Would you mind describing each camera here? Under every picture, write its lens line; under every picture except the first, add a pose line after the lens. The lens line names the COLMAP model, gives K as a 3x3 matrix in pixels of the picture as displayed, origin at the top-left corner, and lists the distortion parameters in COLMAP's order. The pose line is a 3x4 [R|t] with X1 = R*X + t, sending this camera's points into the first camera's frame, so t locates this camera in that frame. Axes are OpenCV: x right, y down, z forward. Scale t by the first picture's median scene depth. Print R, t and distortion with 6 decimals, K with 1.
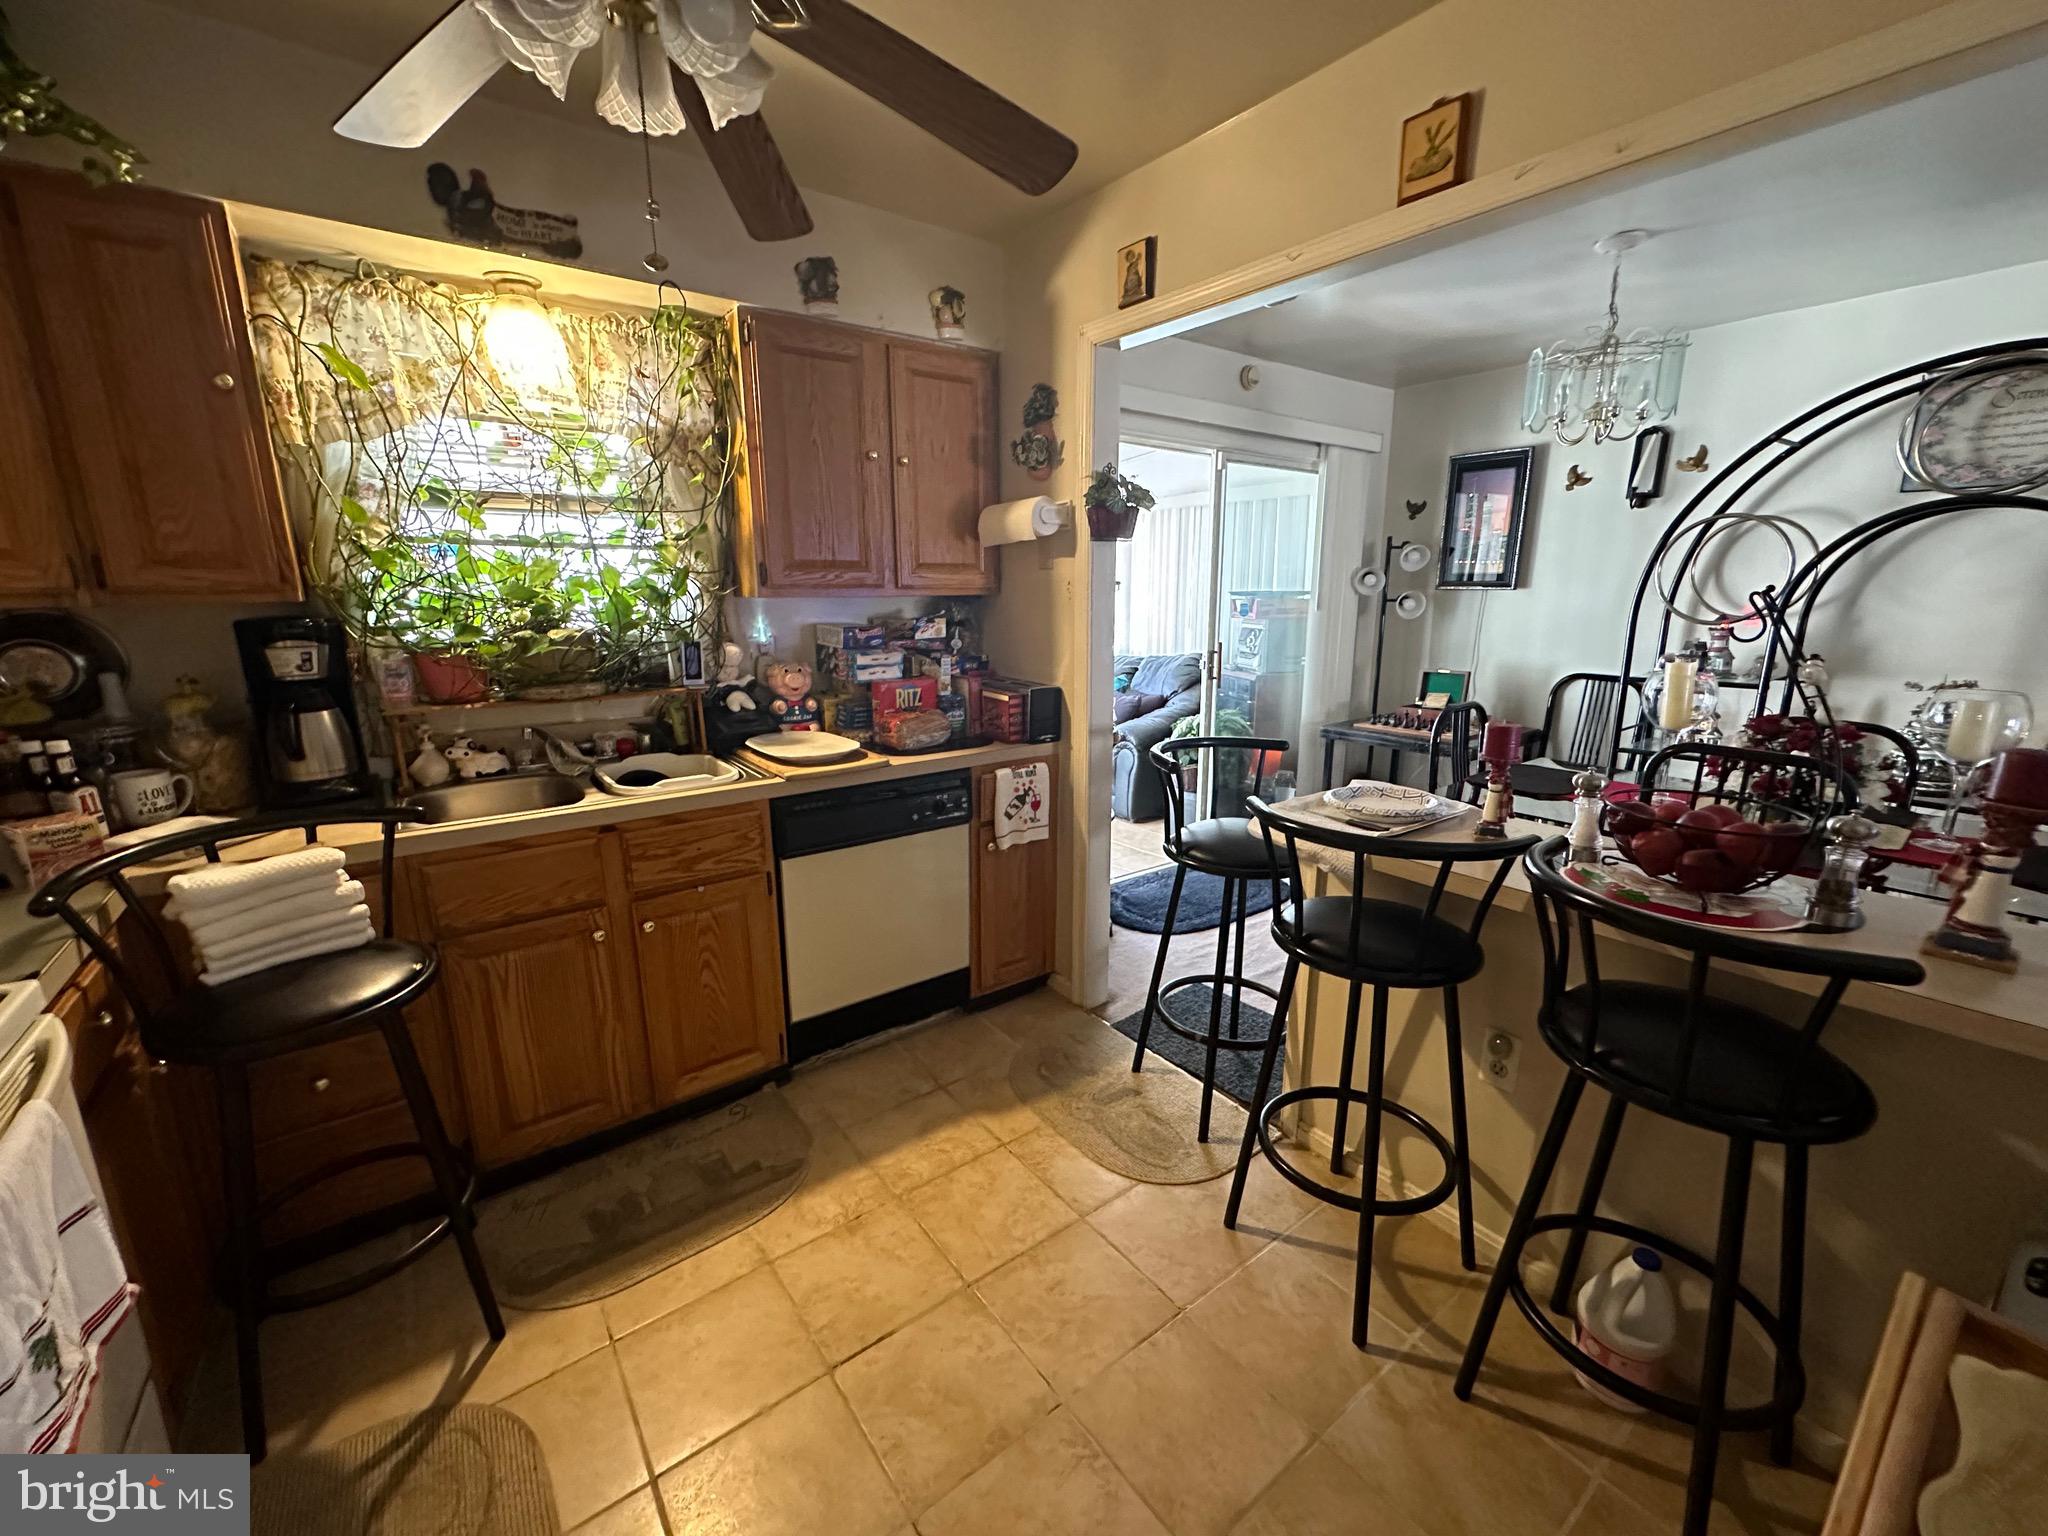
lens RADIAL K [[818.0, 0, 1033.7], [0, 818.0, 763.2], [0, 0, 1]] dist [-0.003451, 0.001182]
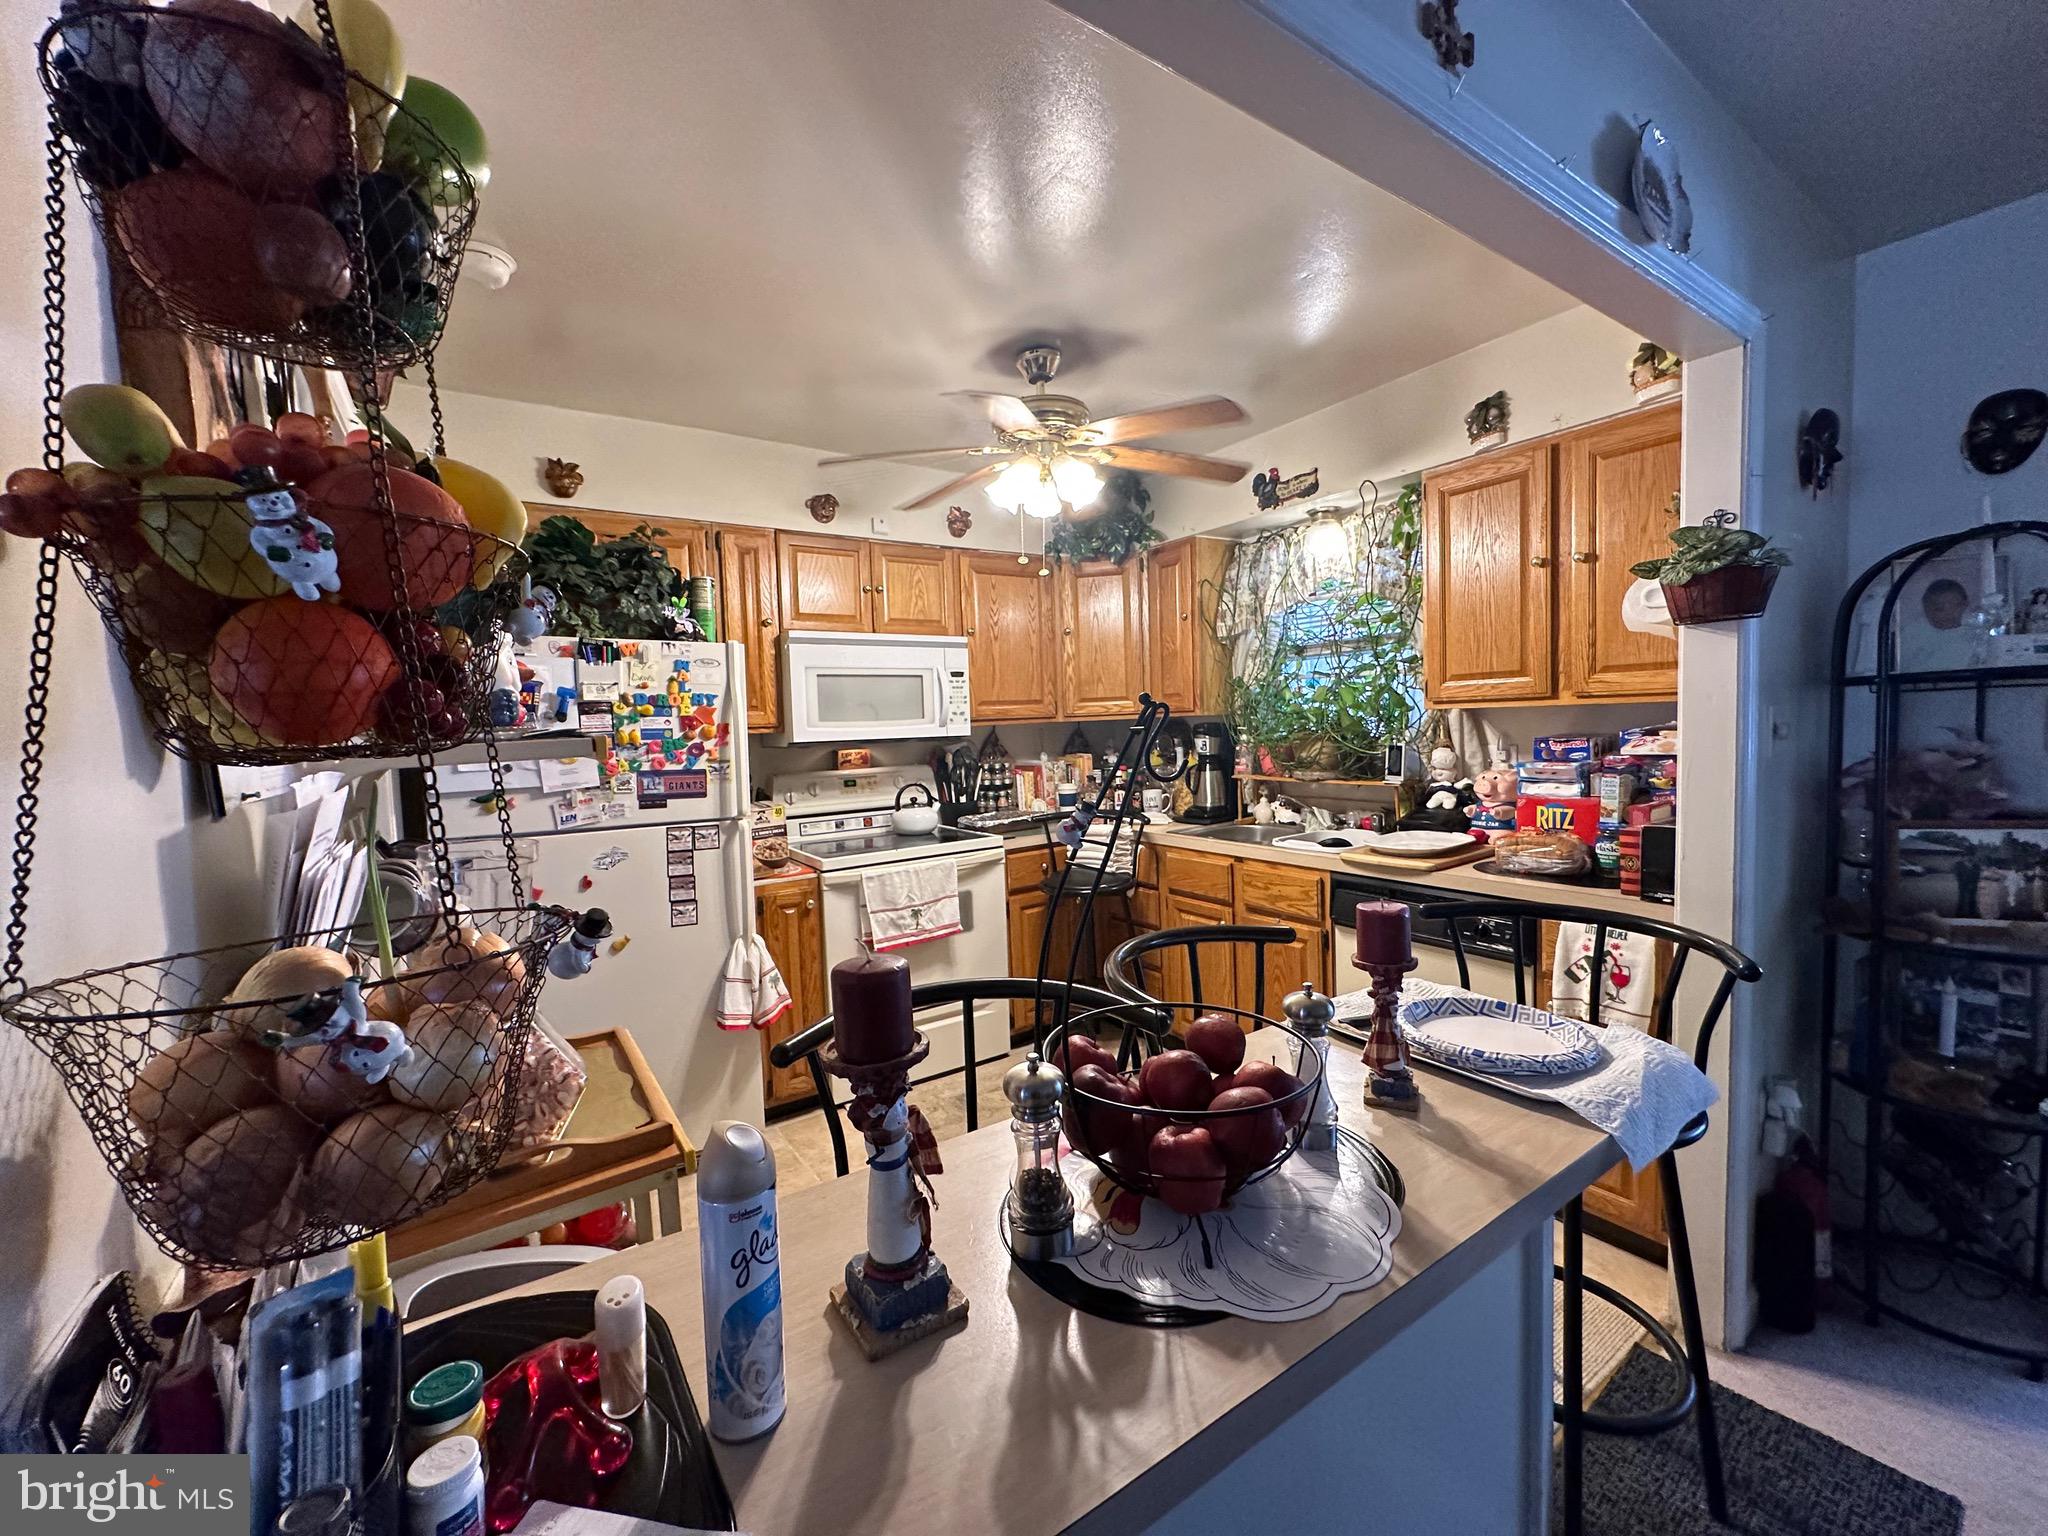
lens RADIAL K [[818.0, 0, 1021.5], [0, 818.0, 765.5], [0, 0, 1]] dist [-0.003451, 0.001182]
pose [[-0.058258, 0.063308, -0.996292, 0.536823], [-0.177934, 0.981349, 0.072763, -0.068639], [0.982316, 0.181513, -0.045907, 0.326024]]
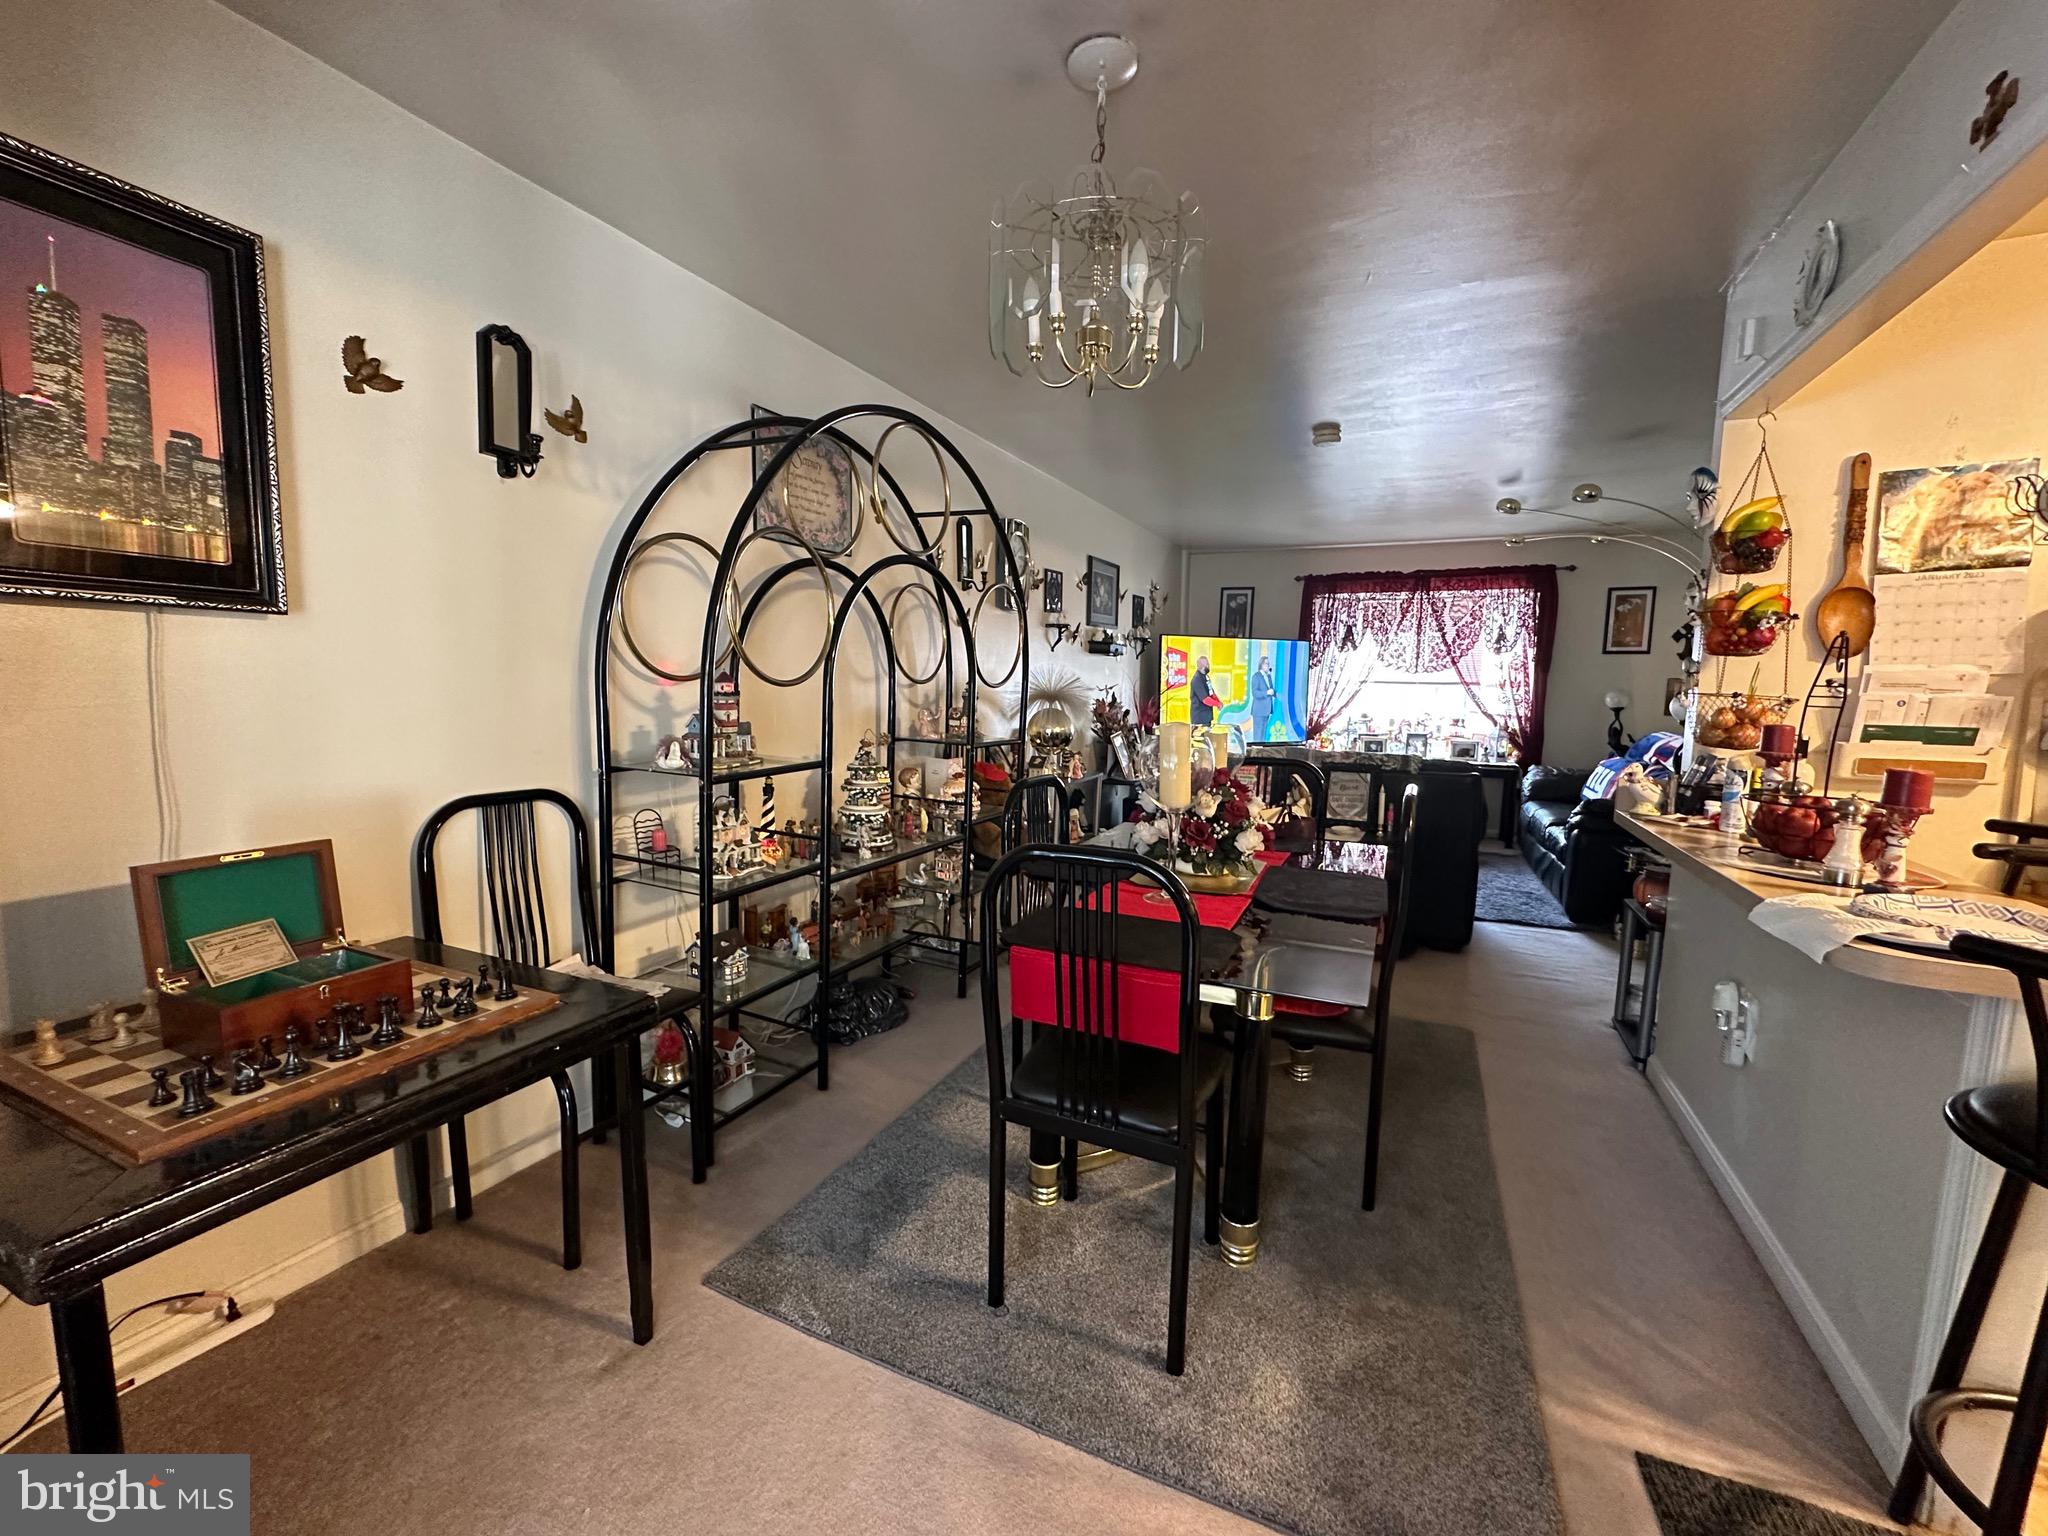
lens RADIAL K [[818.0, 0, 1024.9], [0, 818.0, 769.7], [0, 0, 1]] dist [-0.003451, 0.001182]
pose [[-0.459879, -0.095323, 0.882850, 0.104892], [0.174655, 0.965091, 0.195181, -0.181387], [-0.870636, 0.243954, -0.427176, 1.022260]]
